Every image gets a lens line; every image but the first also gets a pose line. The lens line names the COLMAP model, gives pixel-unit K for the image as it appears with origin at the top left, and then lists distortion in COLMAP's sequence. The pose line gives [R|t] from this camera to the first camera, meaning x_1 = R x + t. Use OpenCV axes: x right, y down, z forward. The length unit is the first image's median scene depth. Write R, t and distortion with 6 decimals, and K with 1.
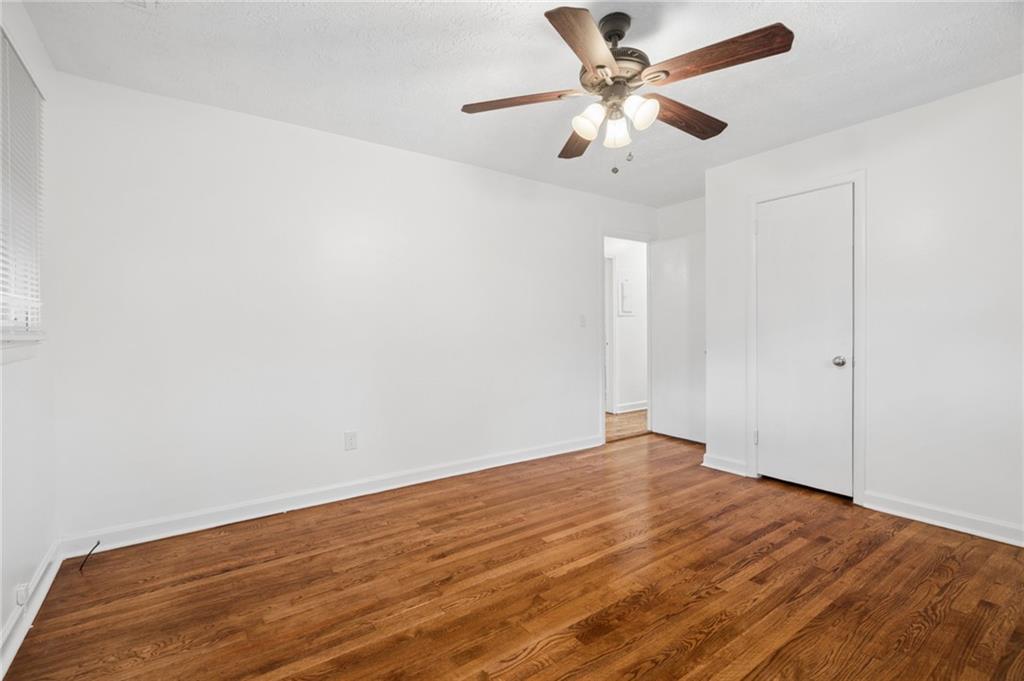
lens RADIAL K [[465.3, 0, 511.8], [0, 465.3, 333.6], [0, 0, 1]] dist [0.000083, 0.000325]
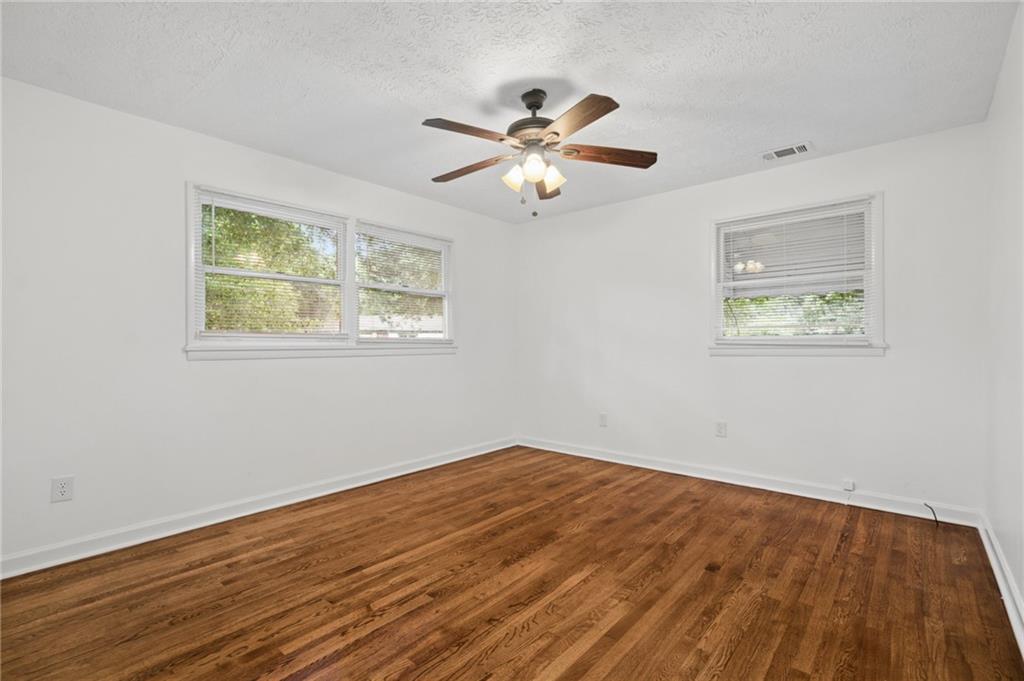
lens RADIAL K [[465.3, 0, 511.8], [0, 465.3, 333.6], [0, 0, 1]] dist [0.000083, 0.000325]
pose [[-0.972303, 0.004850, -0.233675, 0.501620], [0.007278, 0.999928, -0.009531, -0.019171], [0.233612, -0.010967, -0.972268, 1.915323]]
